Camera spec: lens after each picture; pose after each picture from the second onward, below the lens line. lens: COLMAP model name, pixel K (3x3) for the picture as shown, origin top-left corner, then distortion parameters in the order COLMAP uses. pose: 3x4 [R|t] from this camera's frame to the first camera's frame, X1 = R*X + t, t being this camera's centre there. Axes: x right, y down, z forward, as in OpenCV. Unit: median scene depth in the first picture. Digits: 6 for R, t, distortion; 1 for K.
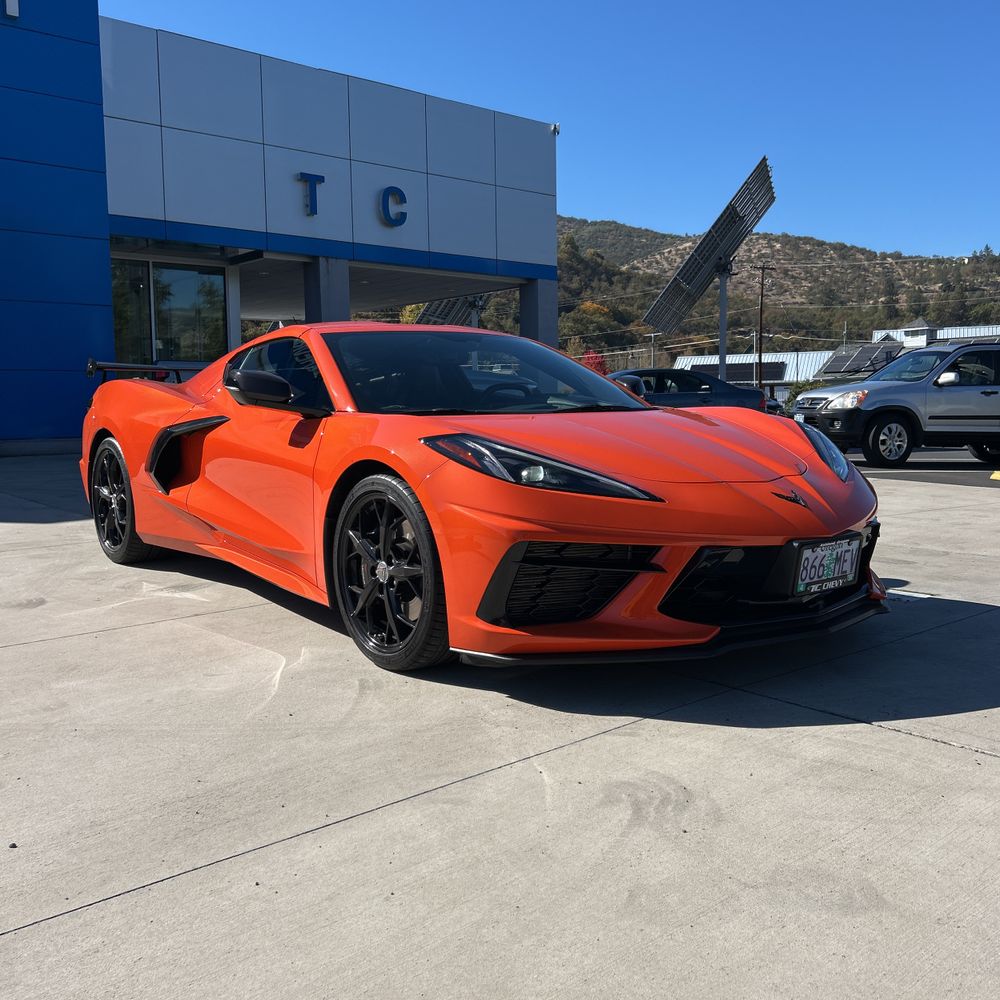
lens RADIAL K [[1014.1, 0, 505.4], [0, 1014.1, 496.0], [0, 0, 1]] dist [0.020105, -0.028945]
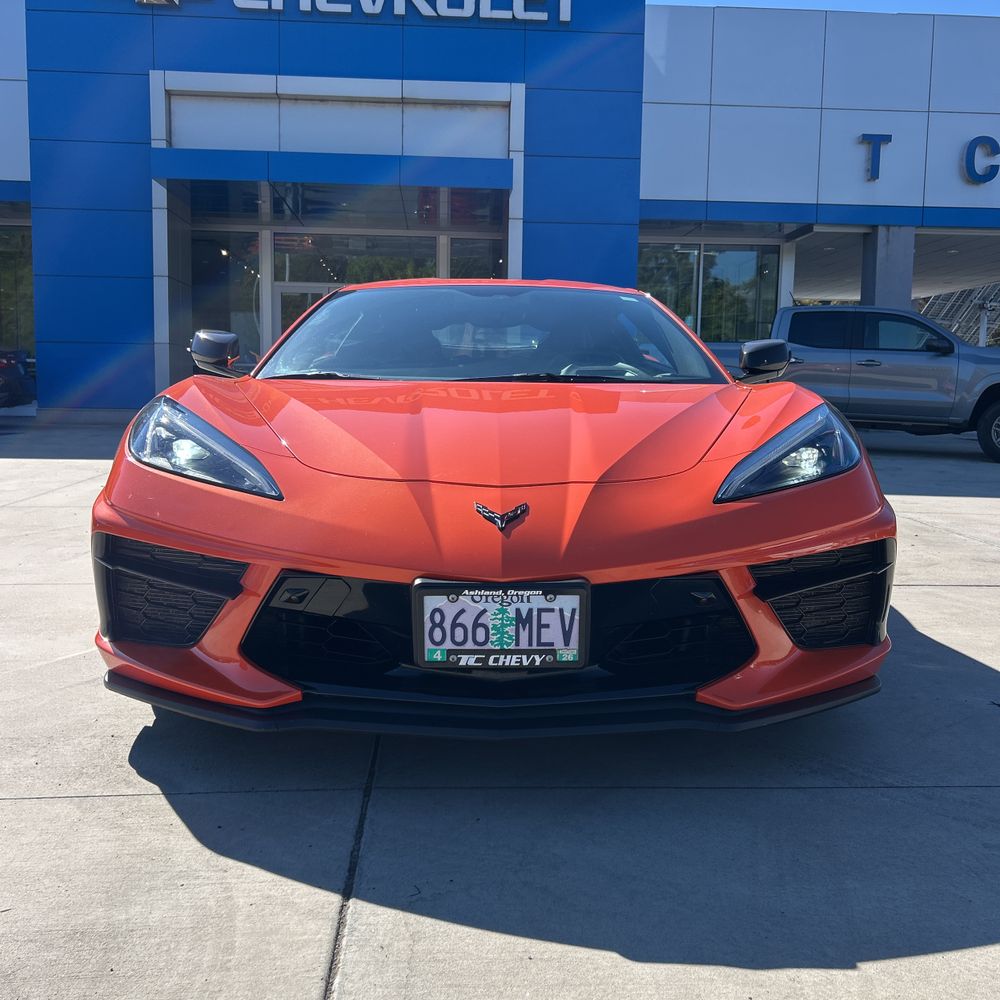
lens RADIAL K [[1014.1, 0, 505.4], [0, 1014.1, 496.0], [0, 0, 1]] dist [0.020105, -0.028945]
pose [[0.795200, 0.081461, -0.600850, 0.676595], [-0.074564, 0.996551, 0.036426, -0.032631], [0.601745, 0.015835, 0.798531, 0.513404]]
